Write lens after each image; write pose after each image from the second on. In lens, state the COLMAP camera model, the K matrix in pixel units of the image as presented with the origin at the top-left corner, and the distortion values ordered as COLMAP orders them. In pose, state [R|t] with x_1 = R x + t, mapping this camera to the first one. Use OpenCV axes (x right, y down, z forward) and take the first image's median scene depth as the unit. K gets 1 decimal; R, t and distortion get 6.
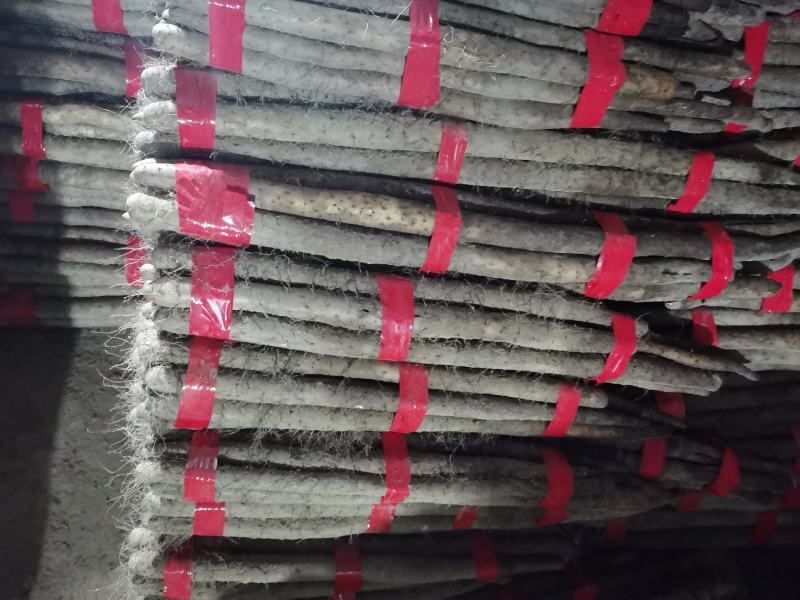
lens RADIAL K [[623.1, 0, 400.0], [0, 623.1, 300.0], [0, 0, 1]] dist [0.041633, -0.049486]
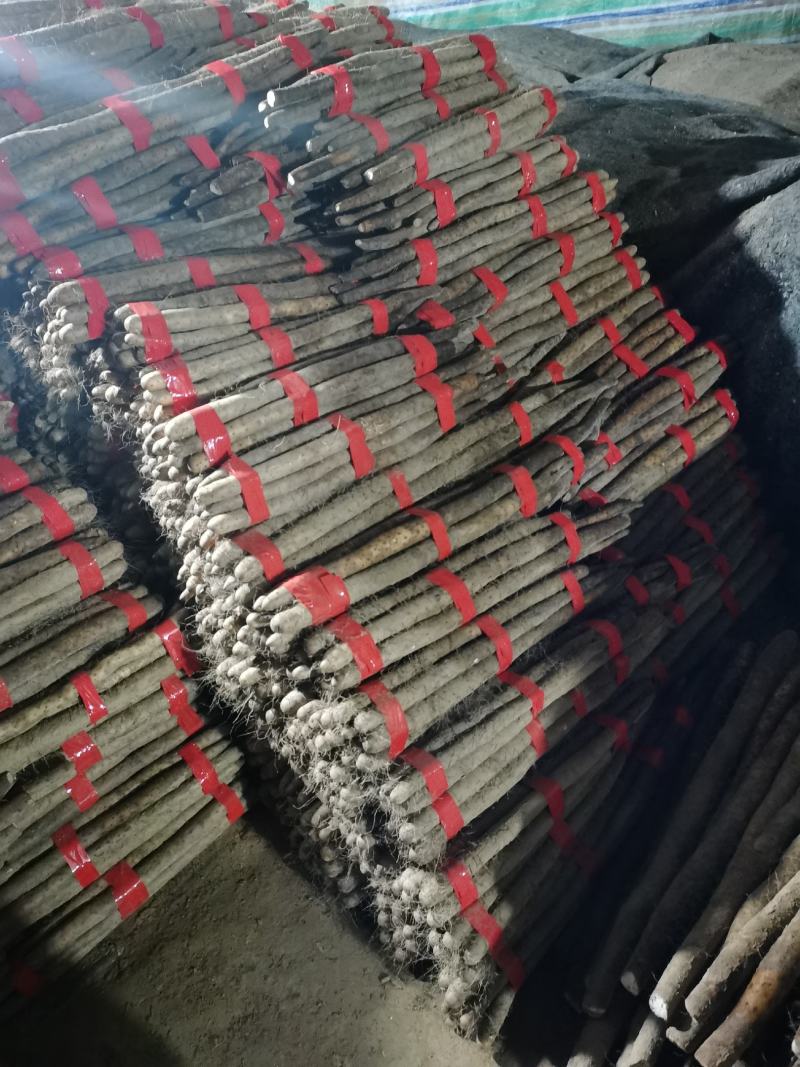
lens RADIAL K [[831.0, 0, 400.0], [0, 831.0, 533.5], [0, 0, 1]] dist [0.041633, -0.049486]
pose [[0.727866, -0.568887, 0.382855, -0.687916], [0.661064, 0.730510, -0.171314, 0.163886], [-0.182221, 0.377786, 0.907785, -0.668596]]
